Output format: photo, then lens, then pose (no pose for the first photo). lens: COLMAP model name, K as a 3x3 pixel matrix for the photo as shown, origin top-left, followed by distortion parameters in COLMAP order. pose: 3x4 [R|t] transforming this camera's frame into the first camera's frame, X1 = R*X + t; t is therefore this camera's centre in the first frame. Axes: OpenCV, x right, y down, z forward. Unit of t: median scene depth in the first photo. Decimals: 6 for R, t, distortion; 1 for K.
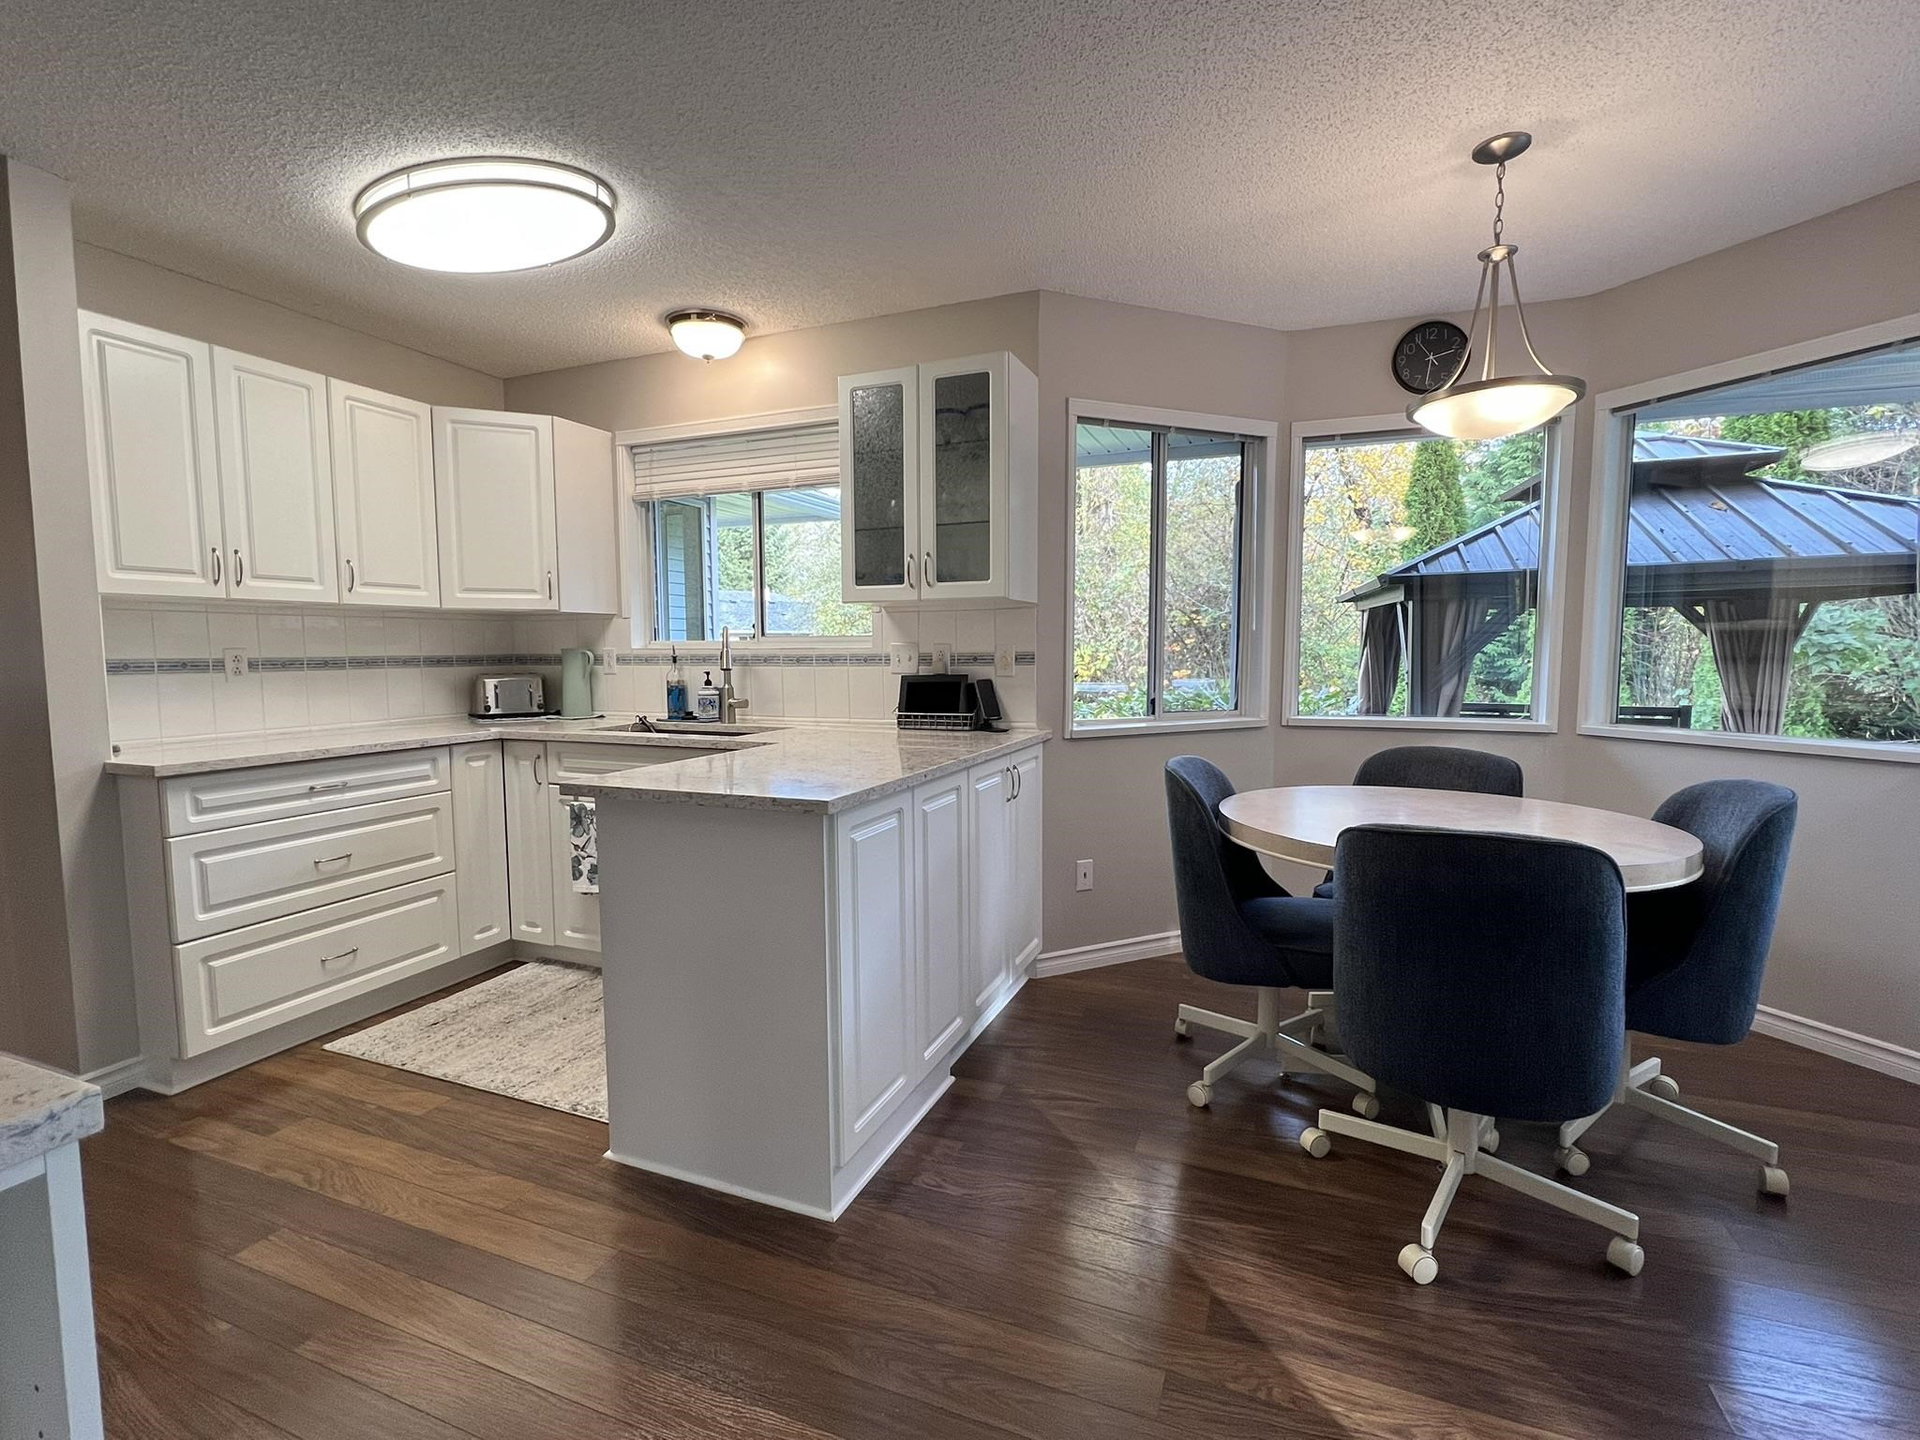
lens RADIAL K [[874.1, 0, 959.3], [0, 874.1, 716.8], [0, 0, 1]] dist [-0.002782, -0.000361]
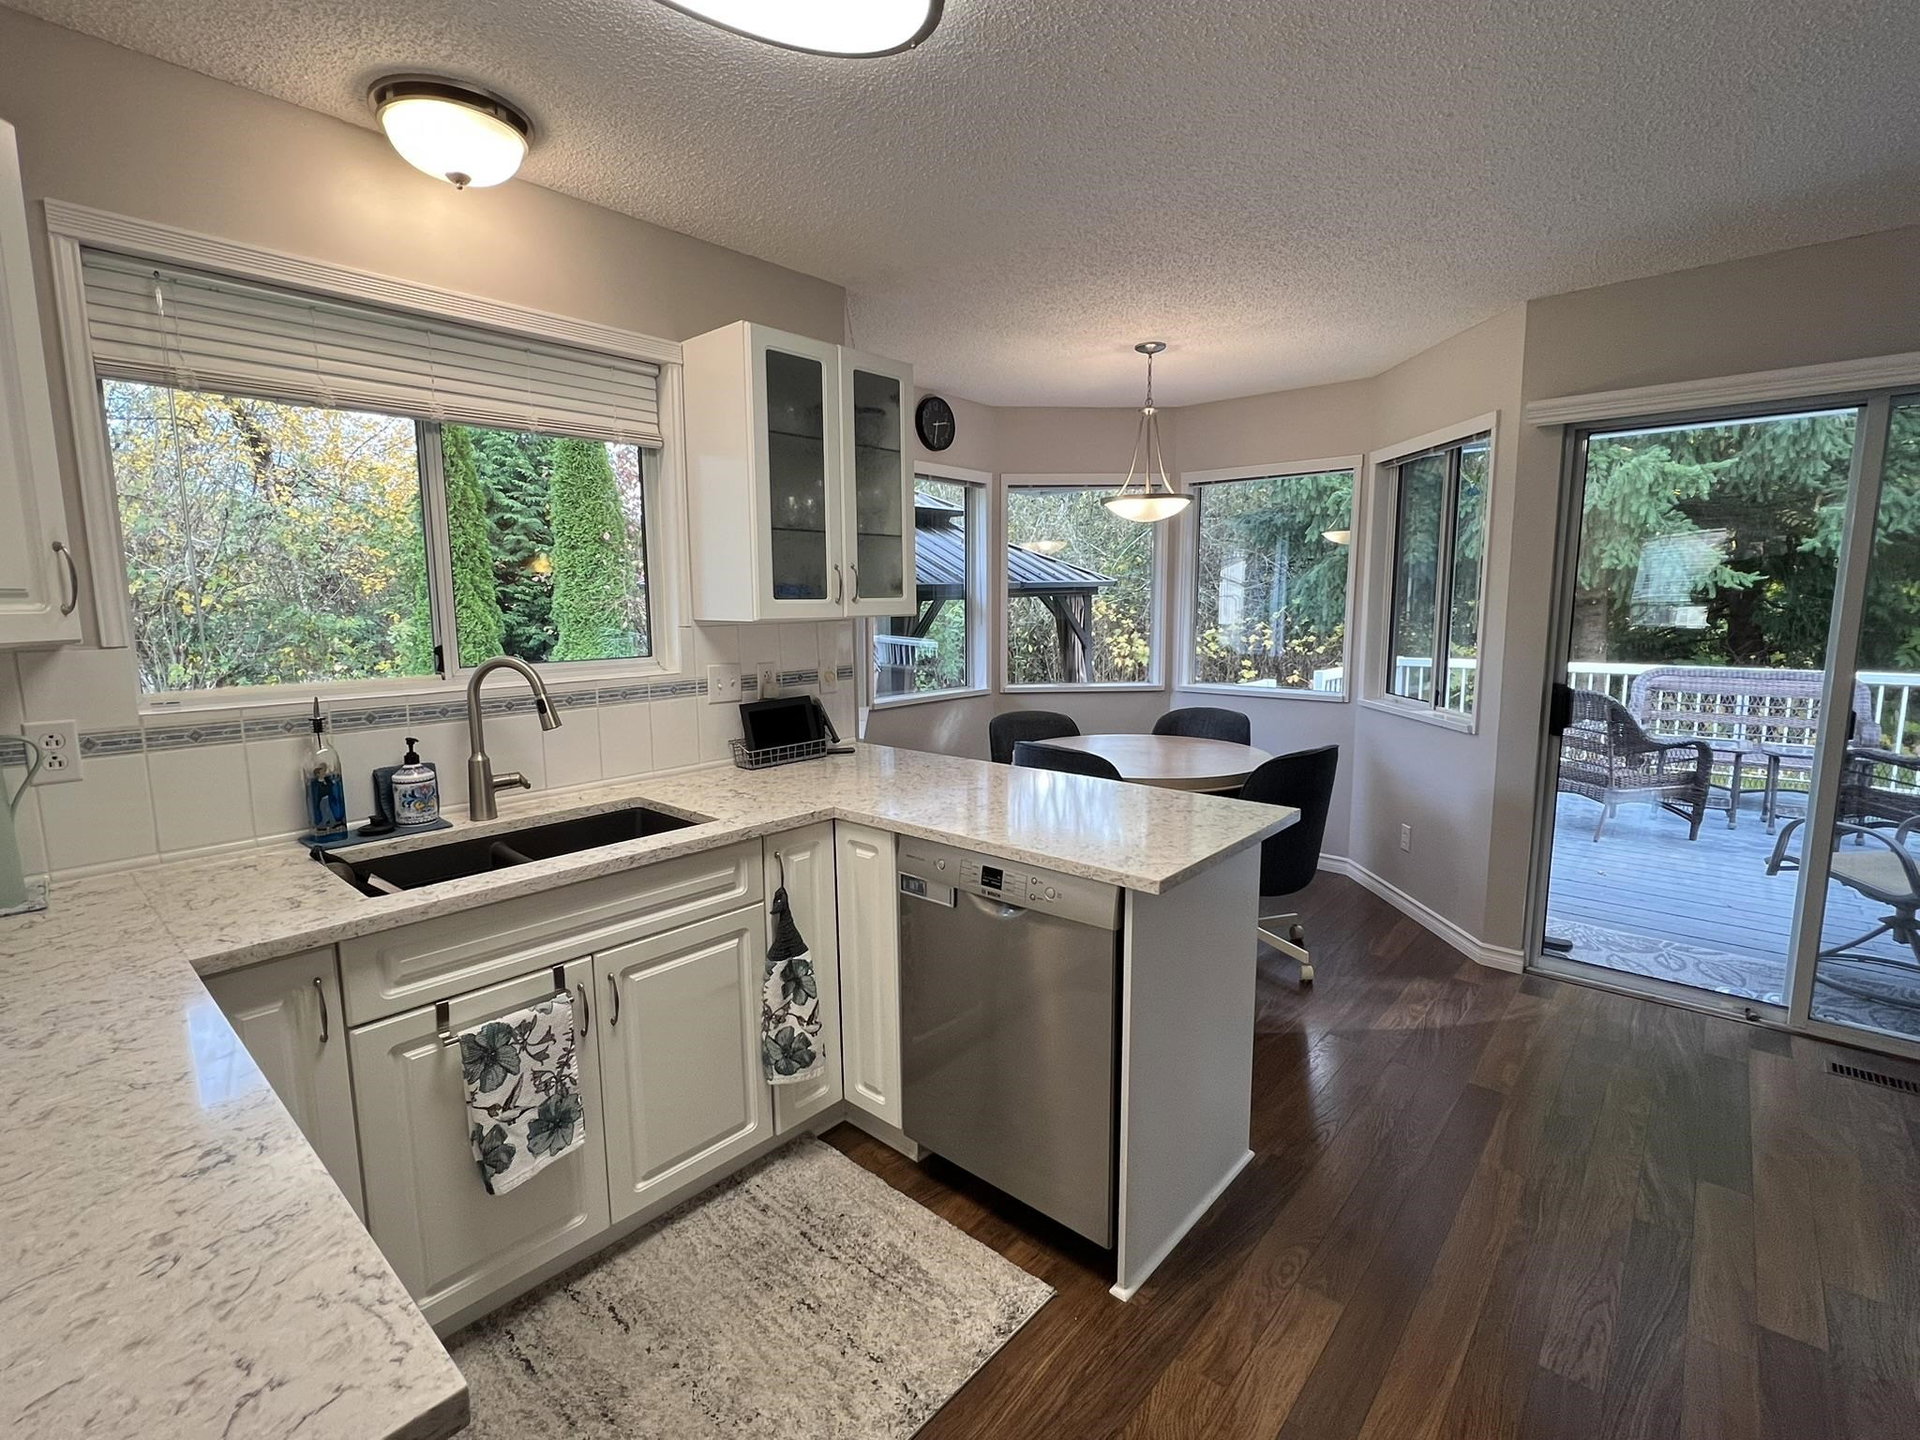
lens RADIAL K [[874.1, 0, 955.9], [0, 874.1, 716.2], [0, 0, 1]] dist [-0.002782, -0.000361]
pose [[0.338780, -0.125286, 0.932487, -0.749556], [0.079853, 0.991347, 0.104183, -0.104793], [-0.937471, 0.039167, 0.345853, 0.528934]]
